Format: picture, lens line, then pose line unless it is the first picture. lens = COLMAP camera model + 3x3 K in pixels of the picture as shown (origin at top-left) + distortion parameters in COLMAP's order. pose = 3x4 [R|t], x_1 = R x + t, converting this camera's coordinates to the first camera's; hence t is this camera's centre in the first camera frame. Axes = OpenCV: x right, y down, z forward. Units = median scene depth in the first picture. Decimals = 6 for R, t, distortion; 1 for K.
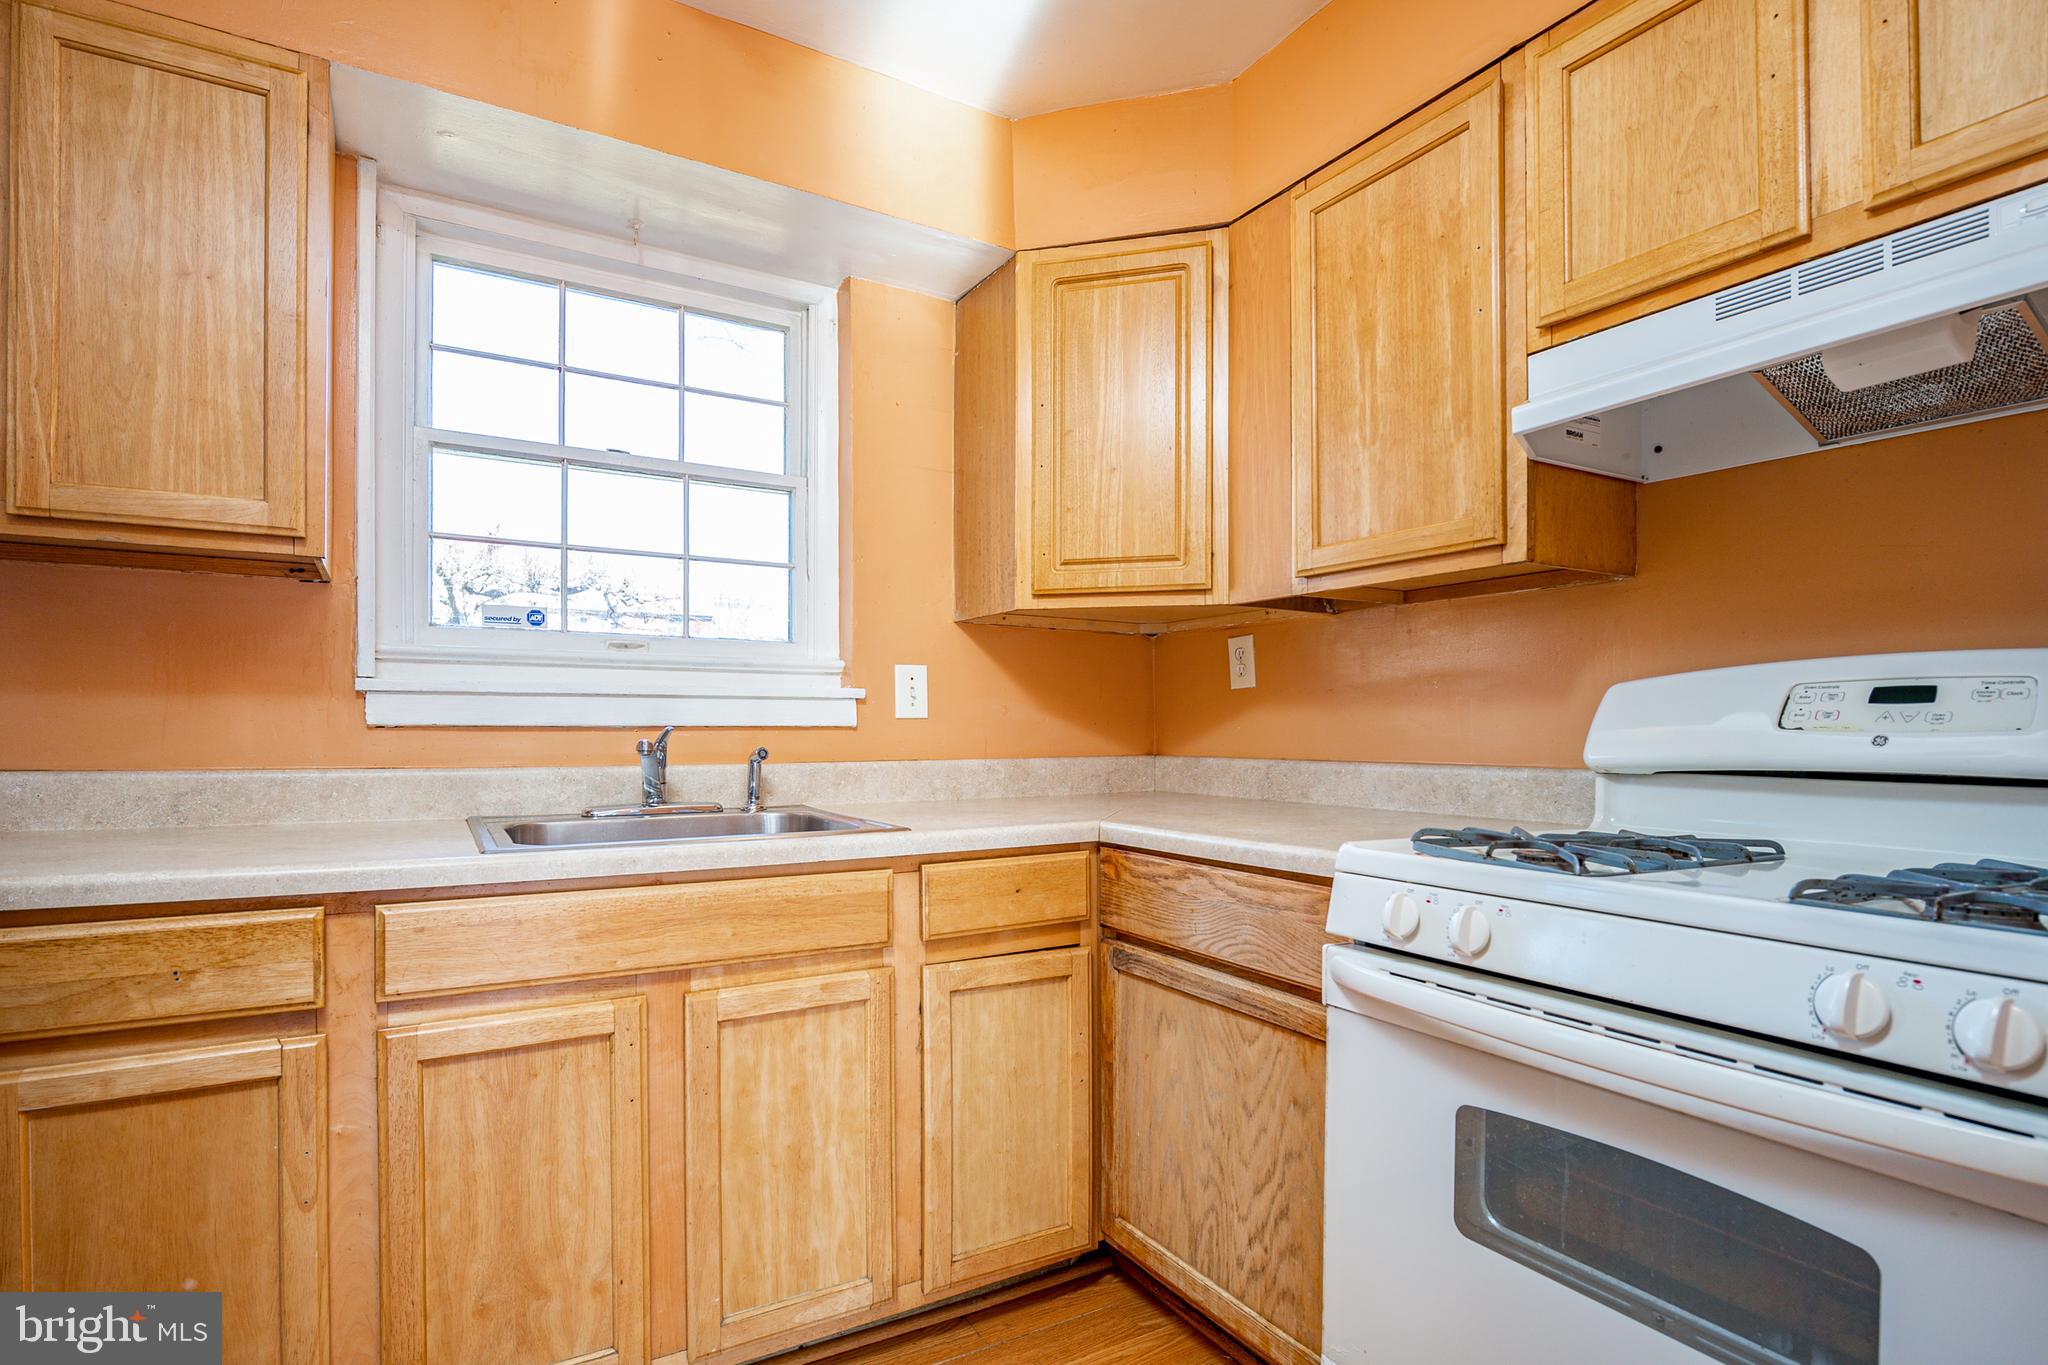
lens RADIAL K [[1029.4, 0, 1017.2], [0, 1029.4, 735.2], [0, 0, 1]] dist [-0.003630, -0.000038]
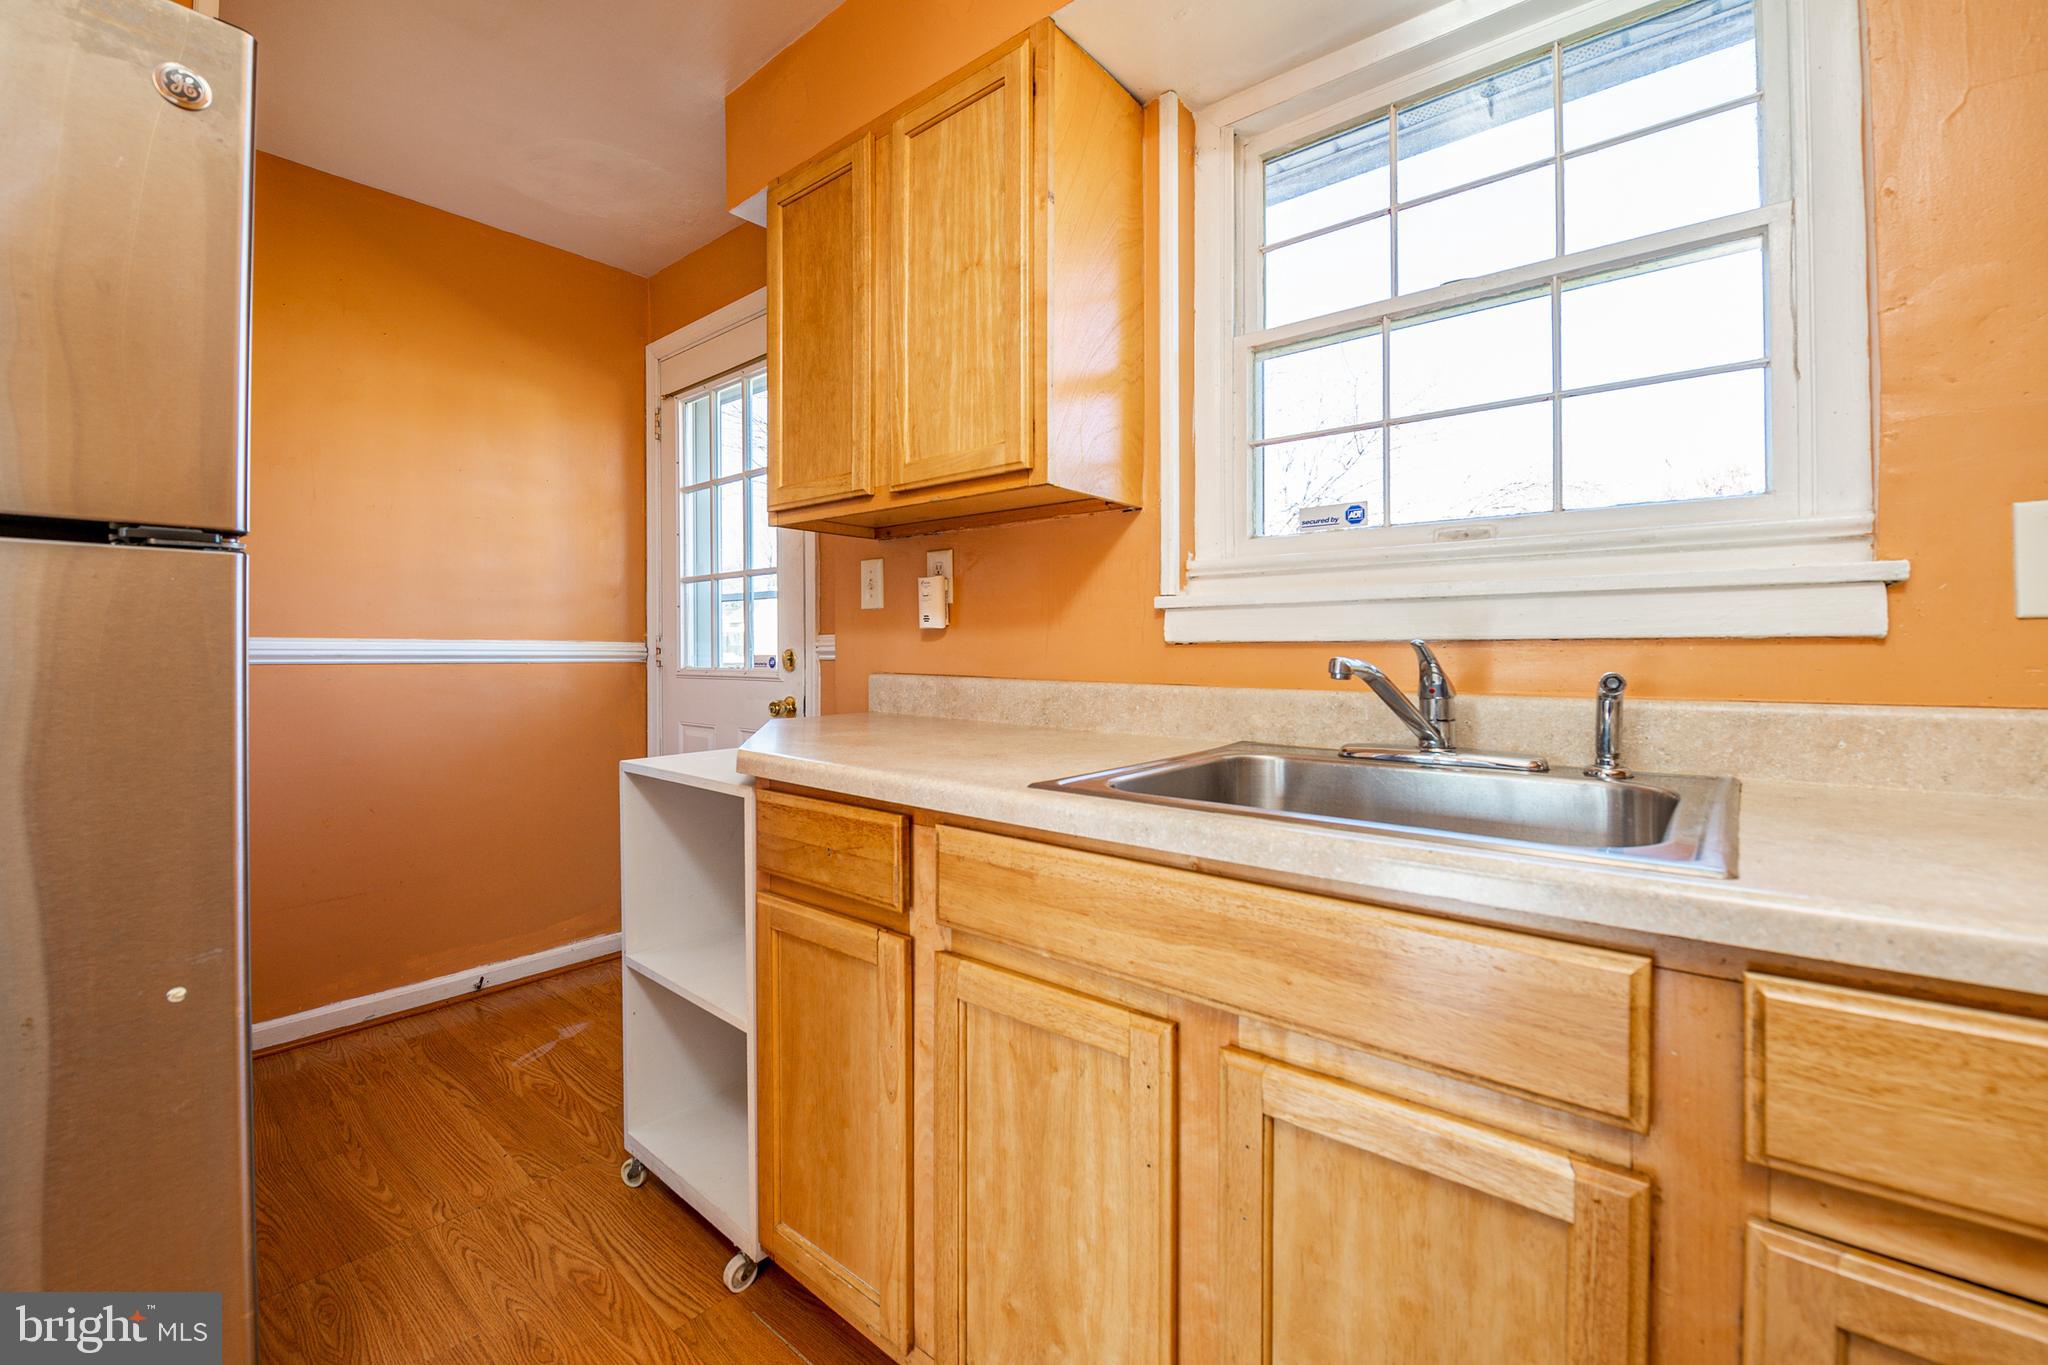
lens RADIAL K [[847.6, 0, 1017.6], [0, 847.6, 650.0], [0, 0, 1]] dist [-0.000792, -0.006598]
pose [[0.321057, -0.002066, -0.947058, 0.129959], [-0.002458, 0.999992, -0.003014, 0.000971], [0.947057, 0.003296, 0.321049, 0.624308]]
